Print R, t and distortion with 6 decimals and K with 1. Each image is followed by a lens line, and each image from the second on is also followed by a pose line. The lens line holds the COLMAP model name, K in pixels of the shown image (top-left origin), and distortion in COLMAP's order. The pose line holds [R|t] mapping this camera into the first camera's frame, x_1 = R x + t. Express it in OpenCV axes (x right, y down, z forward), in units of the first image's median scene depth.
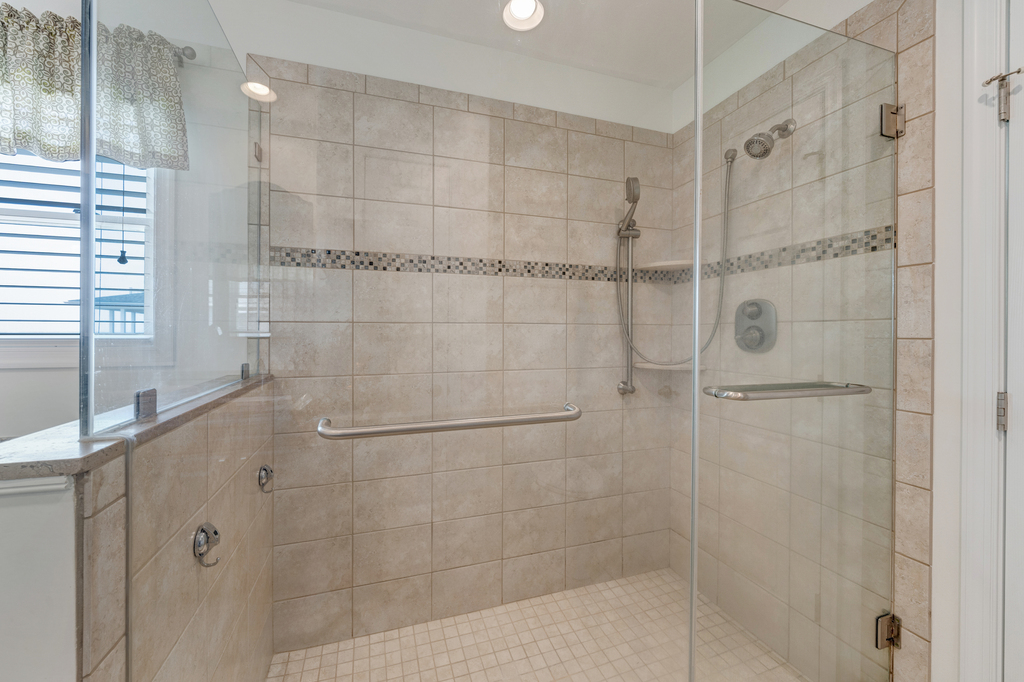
lens RADIAL K [[397.4, 0, 509.4], [0, 397.4, 339.4], [0, 0, 1]] dist [-0.003895, -0.001104]
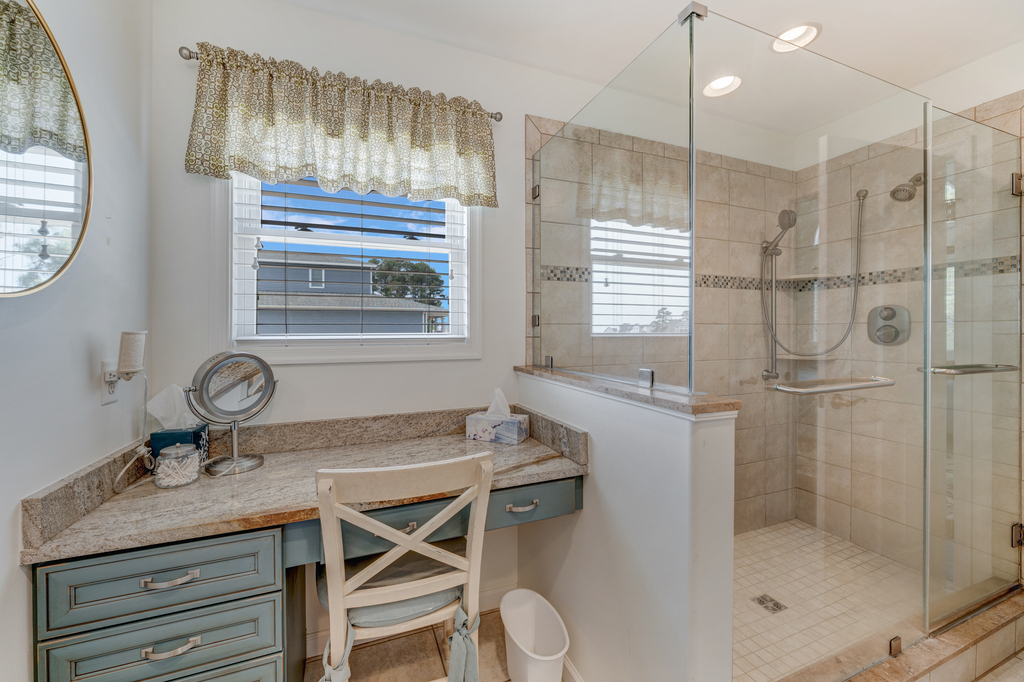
lens RADIAL K [[397.4, 0, 509.6], [0, 397.4, 337.1], [0, 0, 1]] dist [-0.003895, -0.001104]
pose [[0.998654, -0.006554, 0.051457, -0.675798], [0.006685, 0.999975, -0.002367, 0.000472], [-0.051440, 0.002708, 0.998672, -0.240318]]
